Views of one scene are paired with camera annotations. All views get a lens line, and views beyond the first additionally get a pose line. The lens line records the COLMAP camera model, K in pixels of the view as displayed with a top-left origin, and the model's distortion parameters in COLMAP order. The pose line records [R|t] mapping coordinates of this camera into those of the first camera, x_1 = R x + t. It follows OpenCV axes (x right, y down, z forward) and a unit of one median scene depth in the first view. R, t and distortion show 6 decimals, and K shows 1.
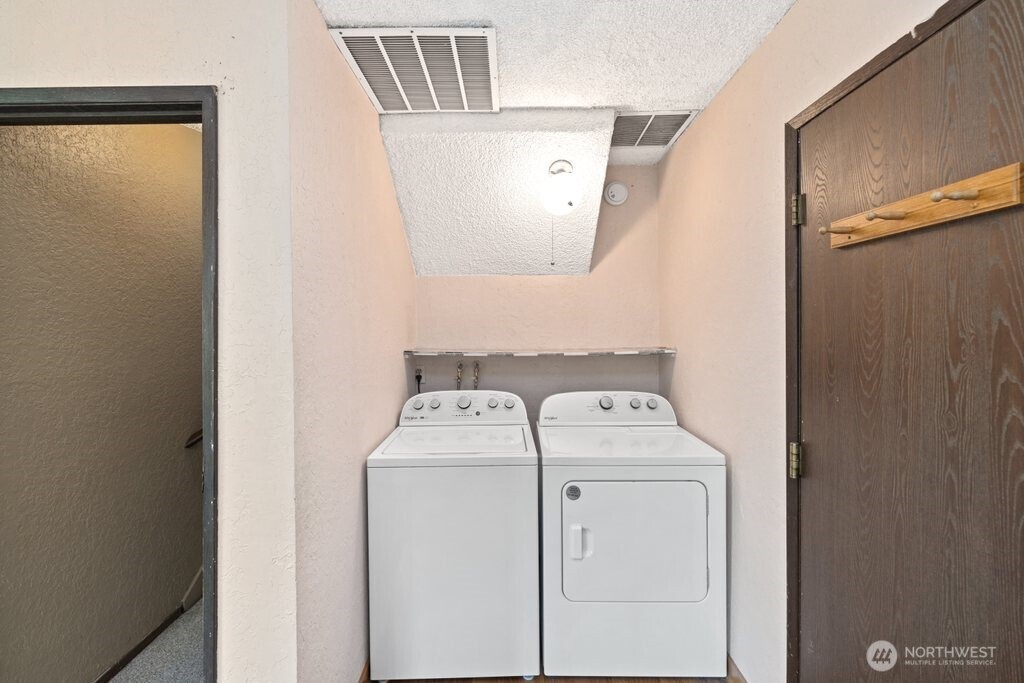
lens RADIAL K [[432.6, 0, 509.9], [0, 432.6, 332.5], [0, 0, 1]] dist [0.002582, -0.000231]
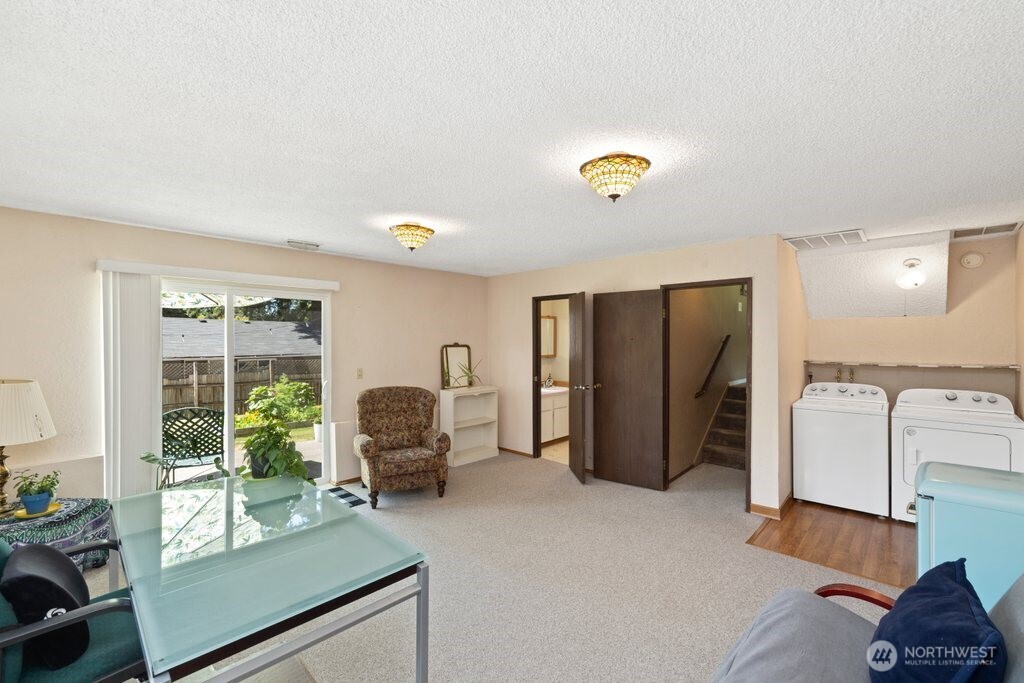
lens RADIAL K [[432.6, 0, 508.1], [0, 432.6, 341.5], [0, 0, 1]] dist [0.002582, -0.000231]
pose [[0.732846, 0.006146, -0.680367, 0.107096], [-0.011620, 0.999926, -0.003483, -0.021137], [0.680295, 0.010459, 0.732863, -1.361633]]
